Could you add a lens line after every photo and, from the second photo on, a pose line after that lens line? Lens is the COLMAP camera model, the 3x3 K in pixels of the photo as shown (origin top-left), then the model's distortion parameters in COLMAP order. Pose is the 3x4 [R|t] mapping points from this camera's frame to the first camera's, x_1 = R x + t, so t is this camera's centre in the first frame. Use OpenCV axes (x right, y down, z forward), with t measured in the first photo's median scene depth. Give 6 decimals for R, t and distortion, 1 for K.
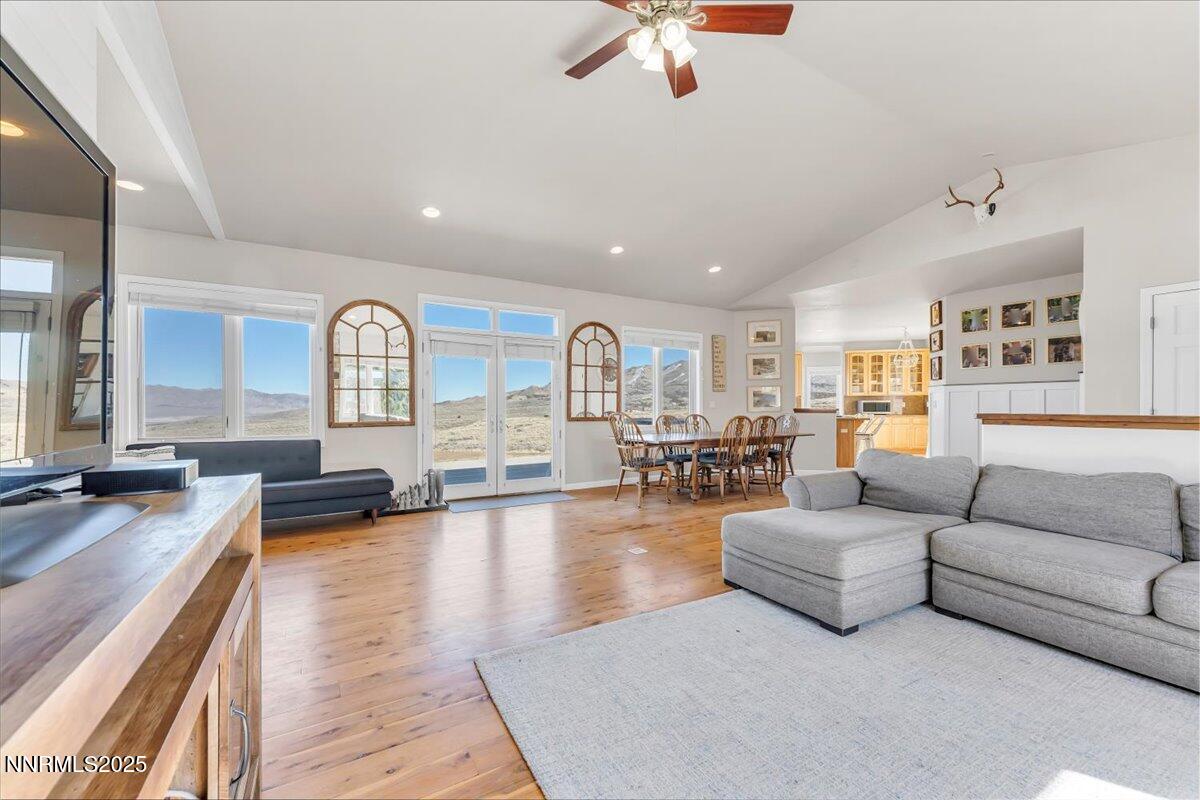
lens RADIAL K [[488.8, 0, 594.5], [0, 488.8, 404.7], [0, 0, 1]] dist [-0.010877, 0.000250]
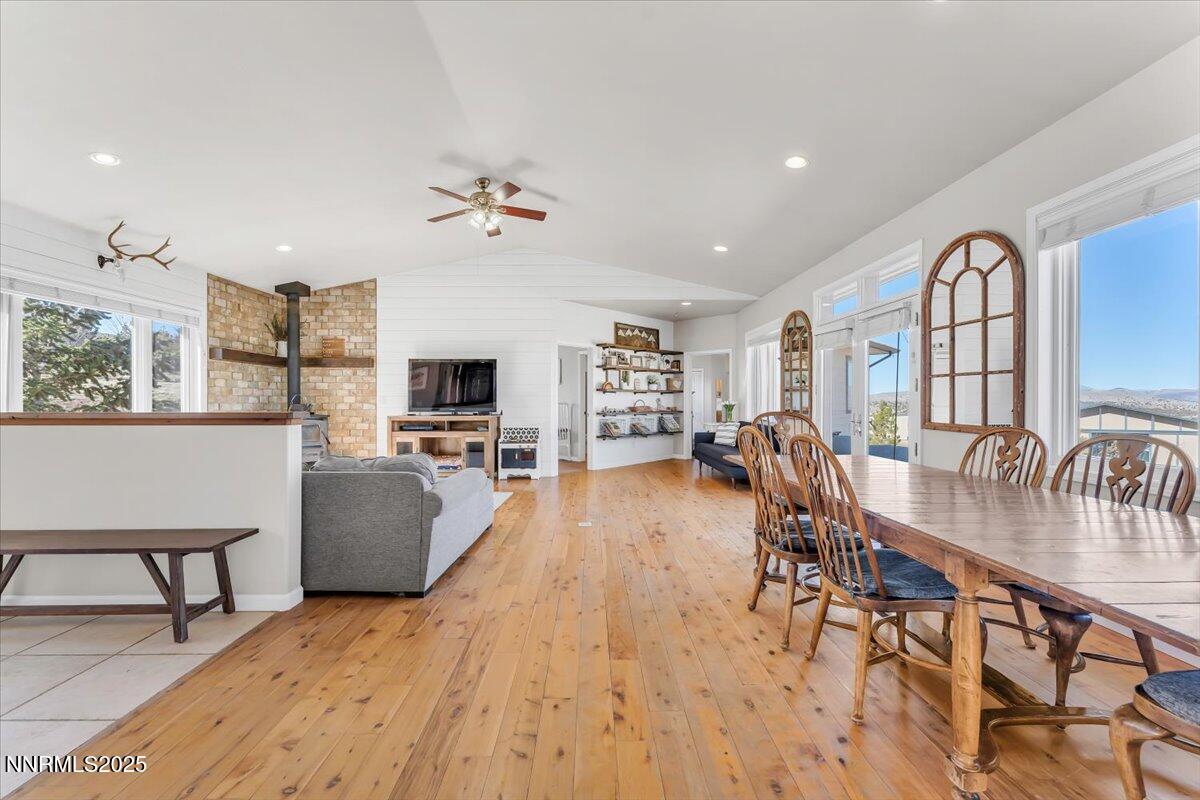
lens RADIAL K [[488.8, 0, 599.2], [0, 488.8, 401.1], [0, 0, 1]] dist [-0.010877, 0.000250]
pose [[-0.497684, 0.009767, -0.867303, 0.622047], [0.008412, 0.999944, 0.006433, -0.005520], [0.867317, -0.004094, -0.497738, 0.927957]]
